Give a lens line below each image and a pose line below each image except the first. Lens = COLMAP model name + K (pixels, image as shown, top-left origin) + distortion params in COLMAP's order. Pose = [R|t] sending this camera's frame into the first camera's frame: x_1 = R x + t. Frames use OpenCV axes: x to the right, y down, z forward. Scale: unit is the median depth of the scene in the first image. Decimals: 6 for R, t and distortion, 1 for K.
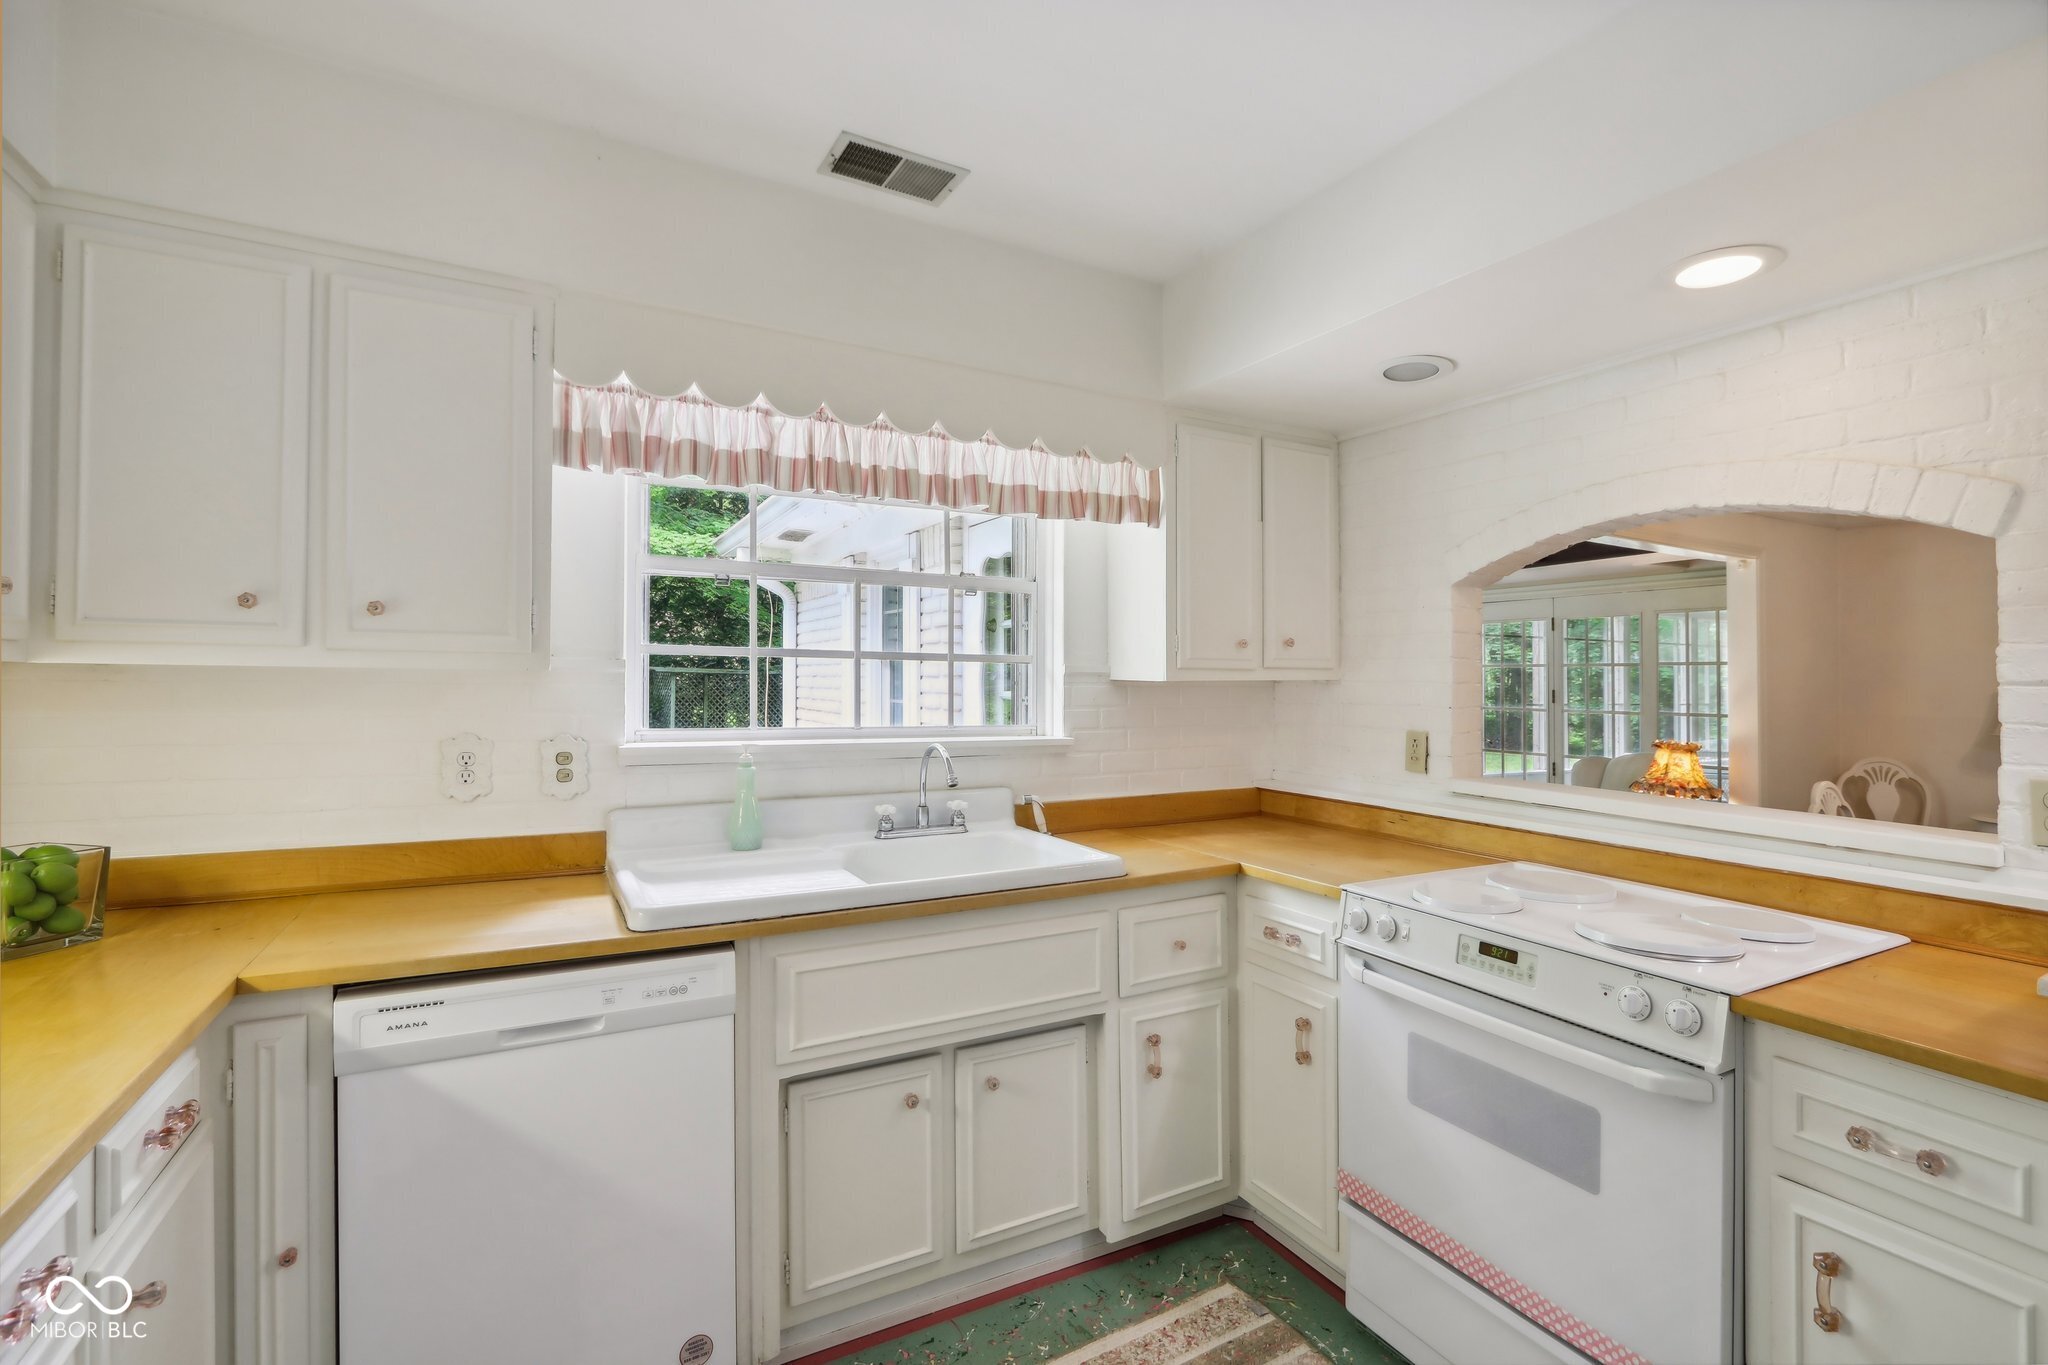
lens RADIAL K [[947.0, 0, 1036.2], [0, 947.0, 672.8], [0, 0, 1]] dist [-0.008475, 0.001699]
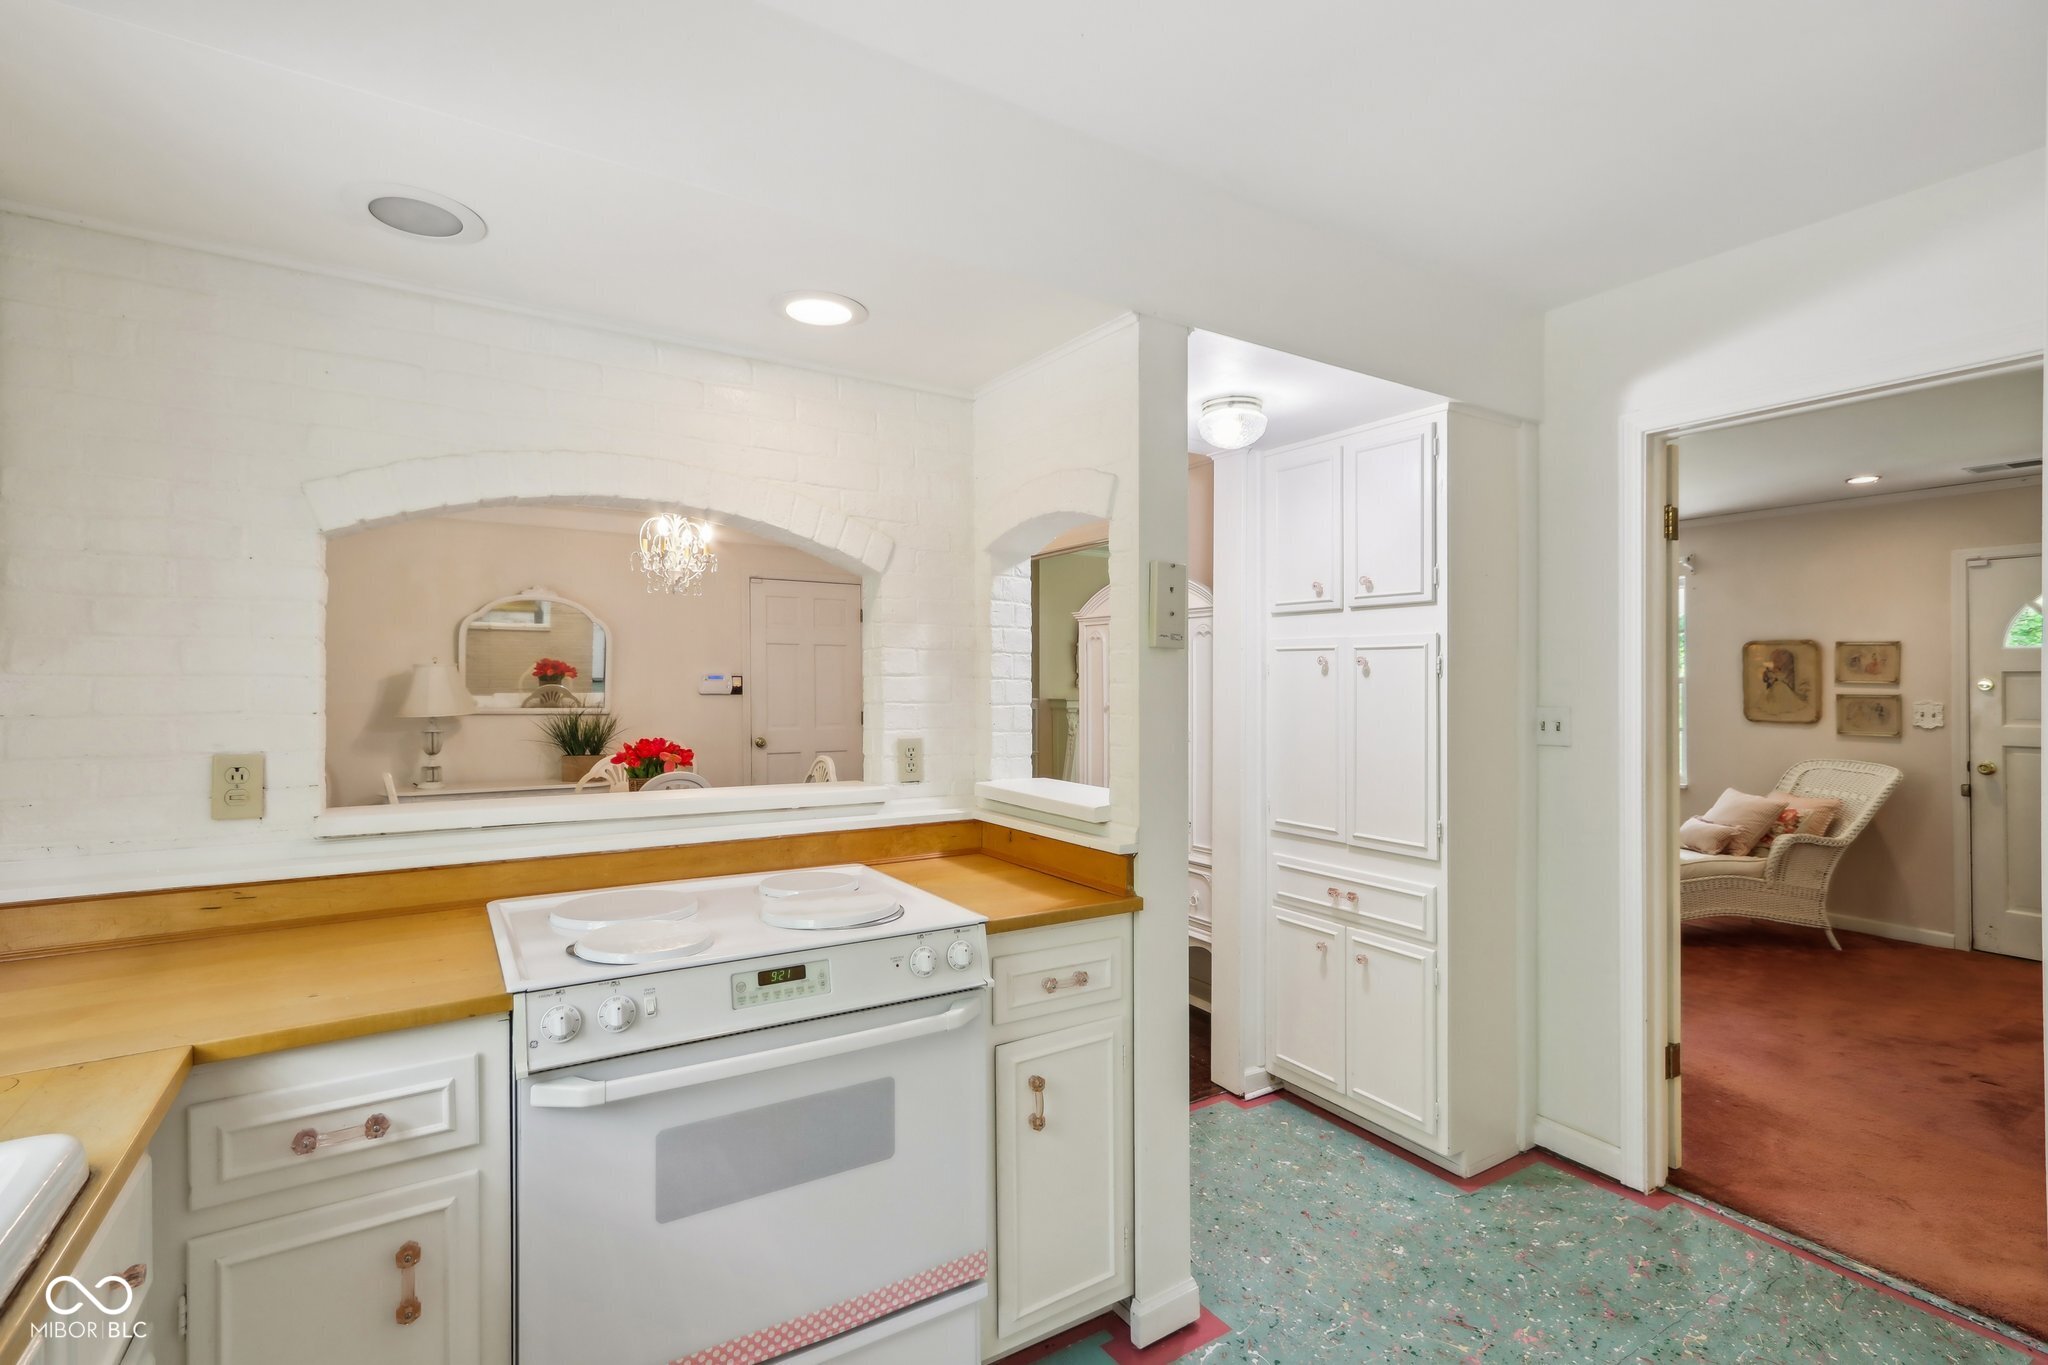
lens RADIAL K [[947.0, 0, 1058.4], [0, 947.0, 672.5], [0, 0, 1]] dist [-0.008475, 0.001699]
pose [[-0.097165, 0.000167, 0.995268, -0.328218], [-0.009917, 0.999950, -0.001136, 0.004652], [-0.995219, -0.009980, -0.097159, 0.627776]]
